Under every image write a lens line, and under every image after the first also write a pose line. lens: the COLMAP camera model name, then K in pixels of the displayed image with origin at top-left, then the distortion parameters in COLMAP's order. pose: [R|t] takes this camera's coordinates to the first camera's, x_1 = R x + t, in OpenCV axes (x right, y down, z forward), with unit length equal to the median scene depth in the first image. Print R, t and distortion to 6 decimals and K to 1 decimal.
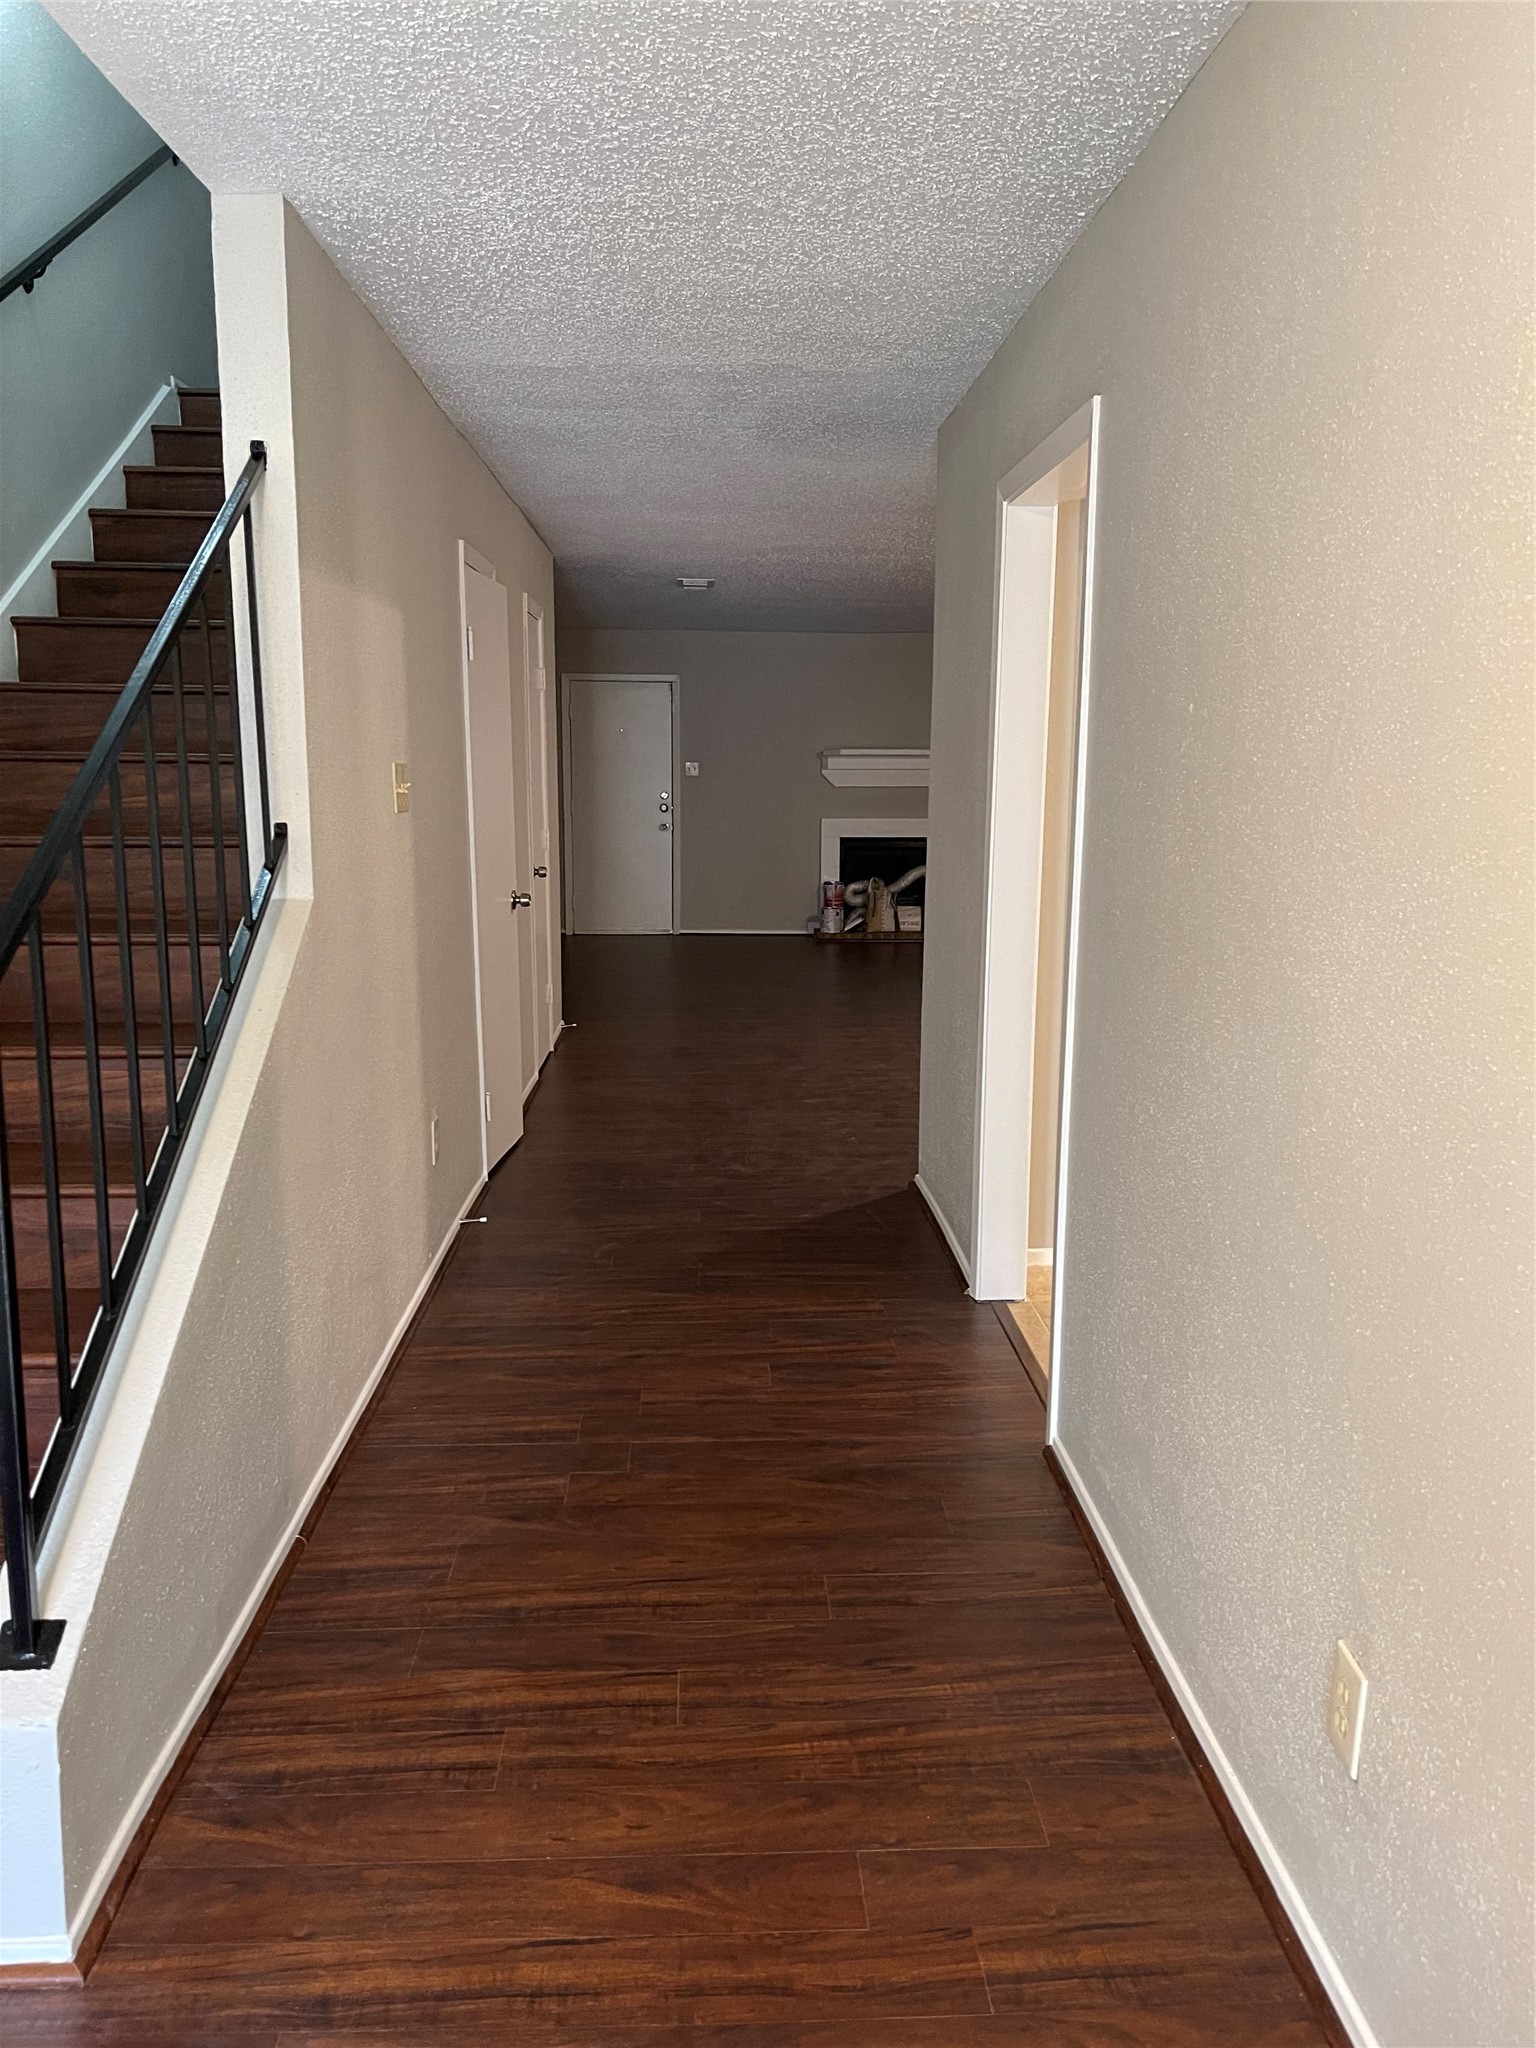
lens RADIAL K [[1562.0, 0, 763.4], [0, 1562.0, 1023.5], [0, 0, 1]] dist [0.067178, -0.084801]
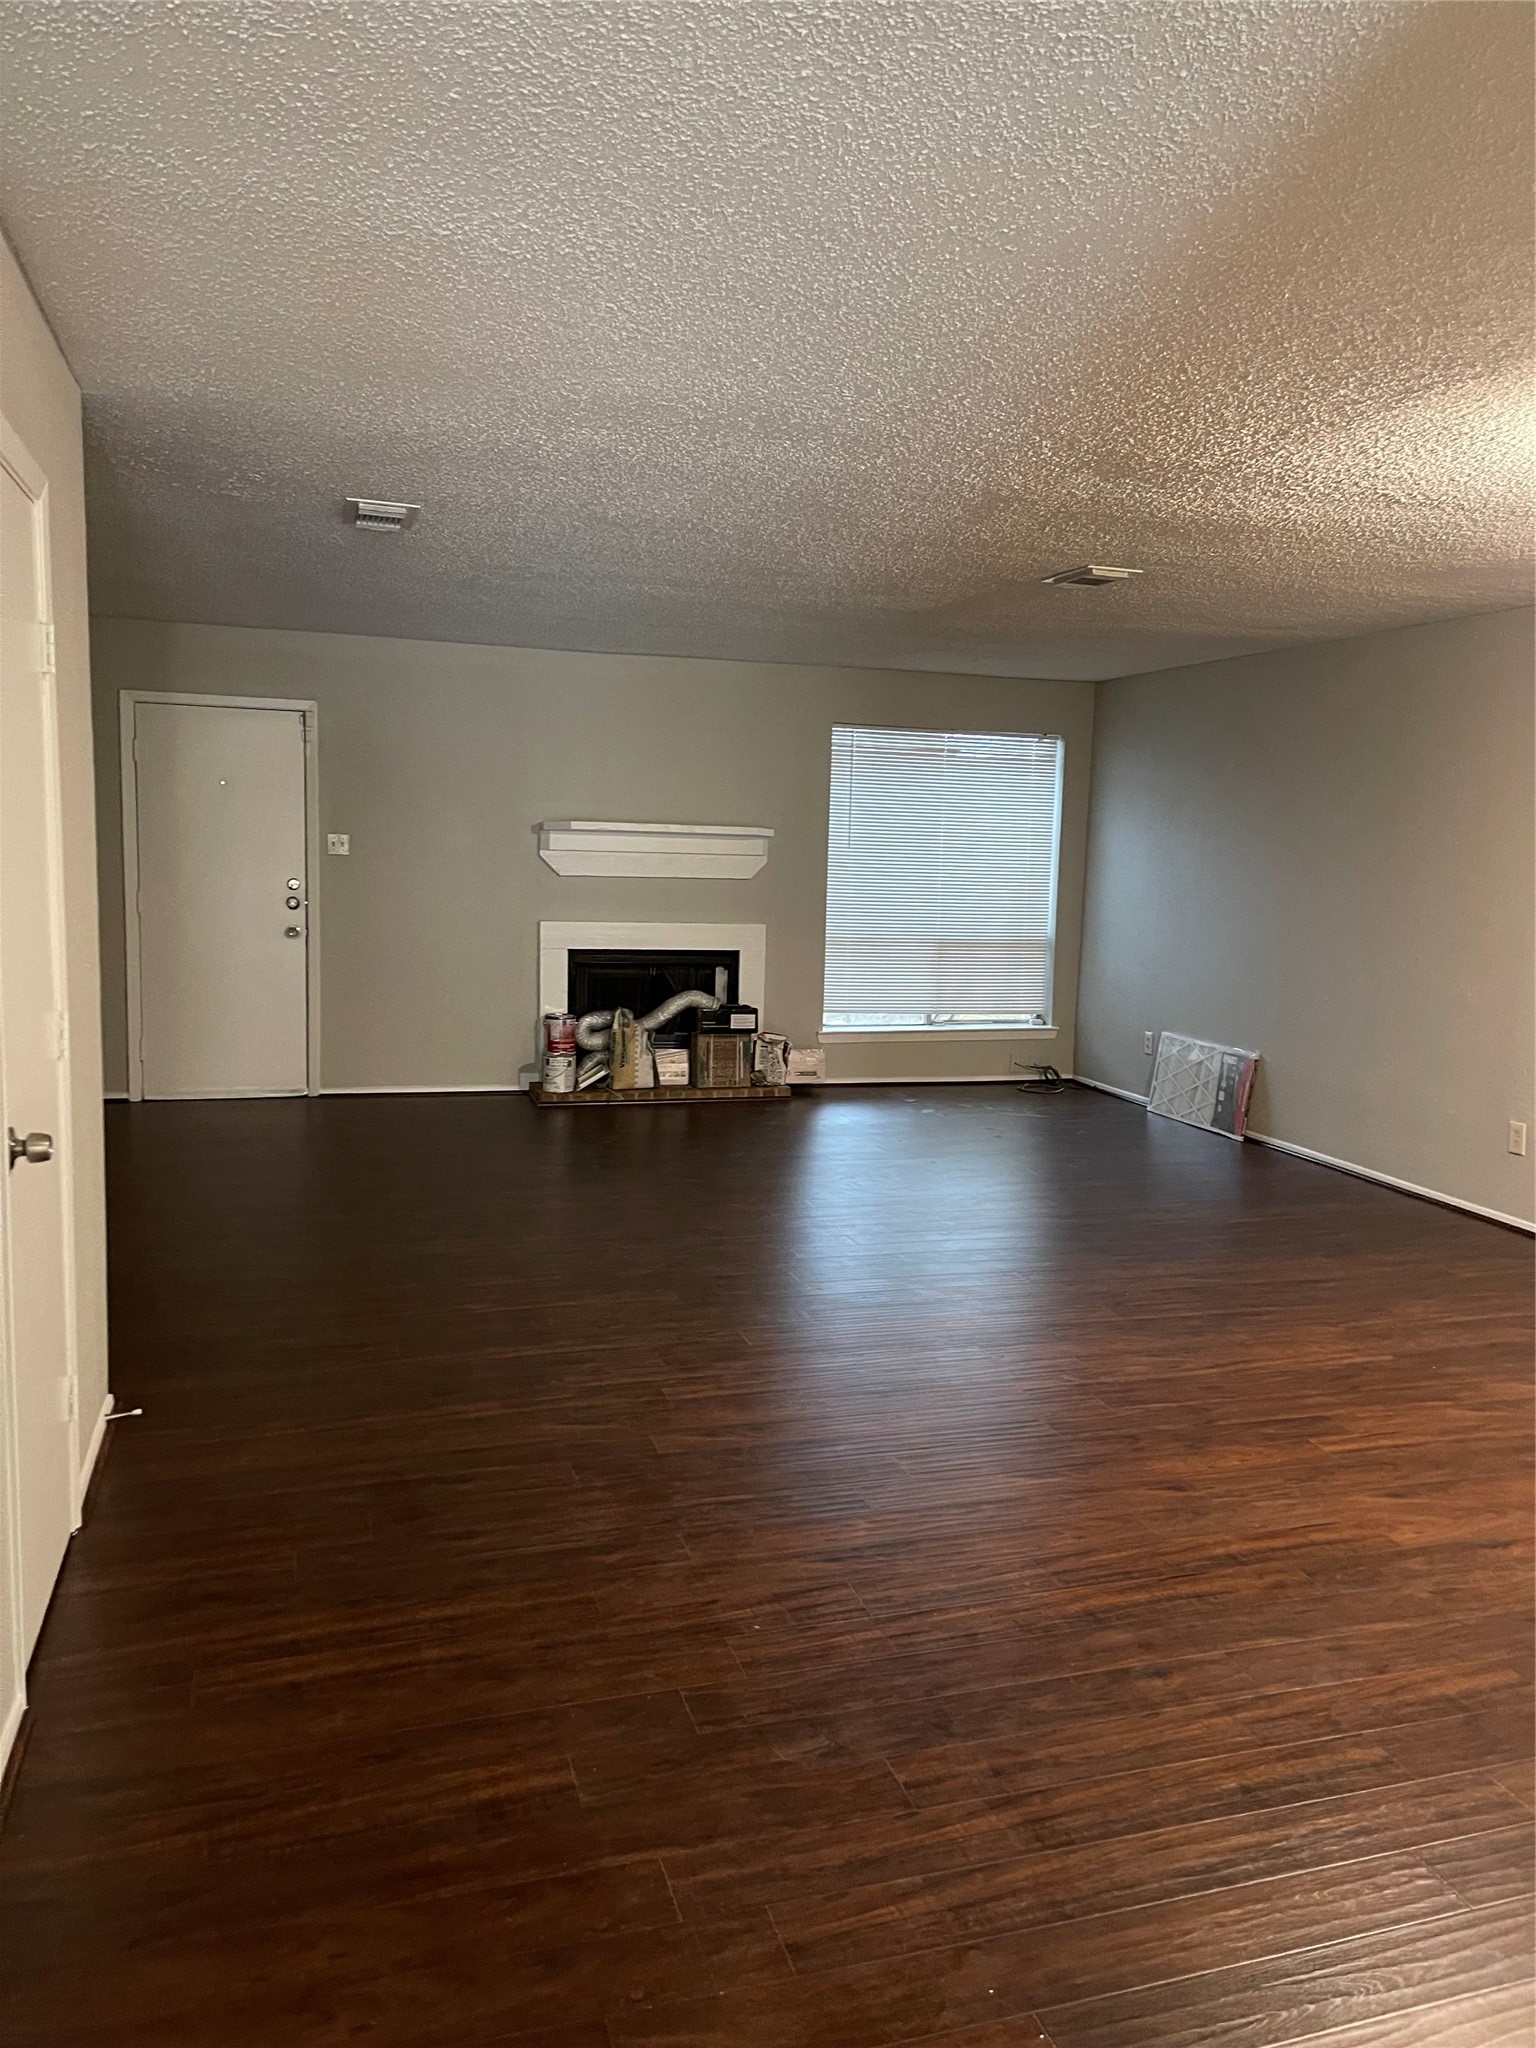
lens RADIAL K [[1562.0, 0, 822.2], [0, 1562.0, 1011.2], [0, 0, 1]] dist [0.067178, -0.084801]
pose [[0.959682, -0.008463, 0.280961, -0.037232], [0.021678, 0.998798, -0.043959, -0.060795], [-0.280251, 0.048277, 0.958712, 0.323084]]
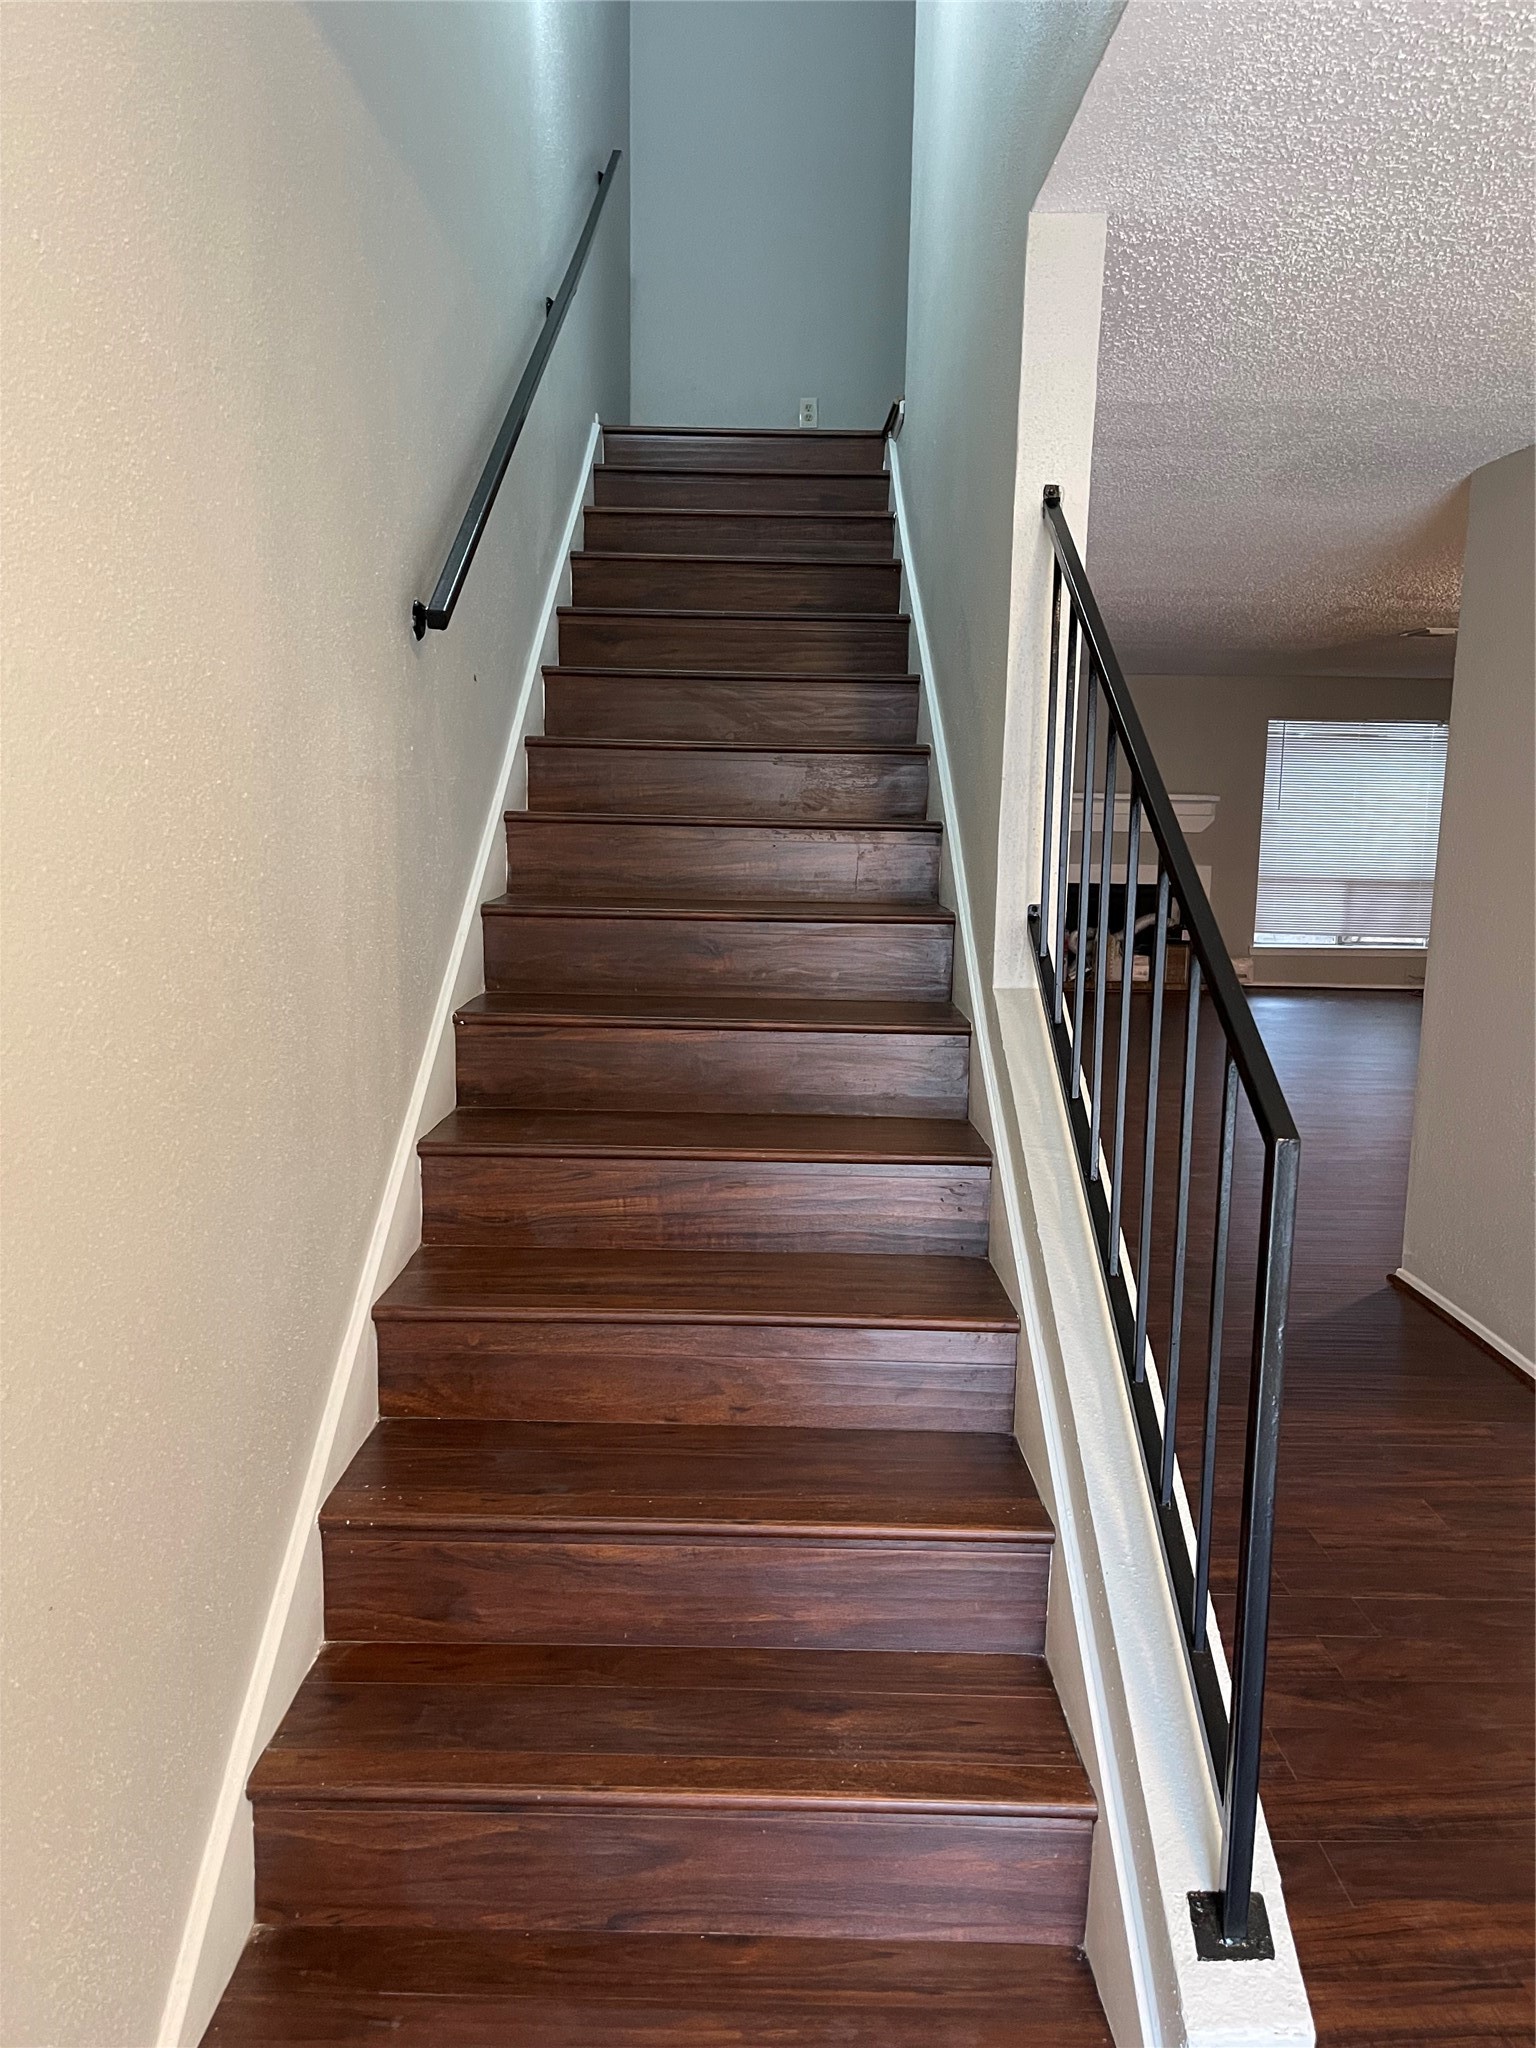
lens RADIAL K [[1562.0, 0, 761.5], [0, 1562.0, 1036.1], [0, 0, 1]] dist [0.067178, -0.084801]
pose [[0.999120, 0.020896, -0.036375, -0.104595], [-0.021311, 0.999712, -0.011050, -0.009483], [0.036133, 0.011816, 0.999277, 0.022616]]
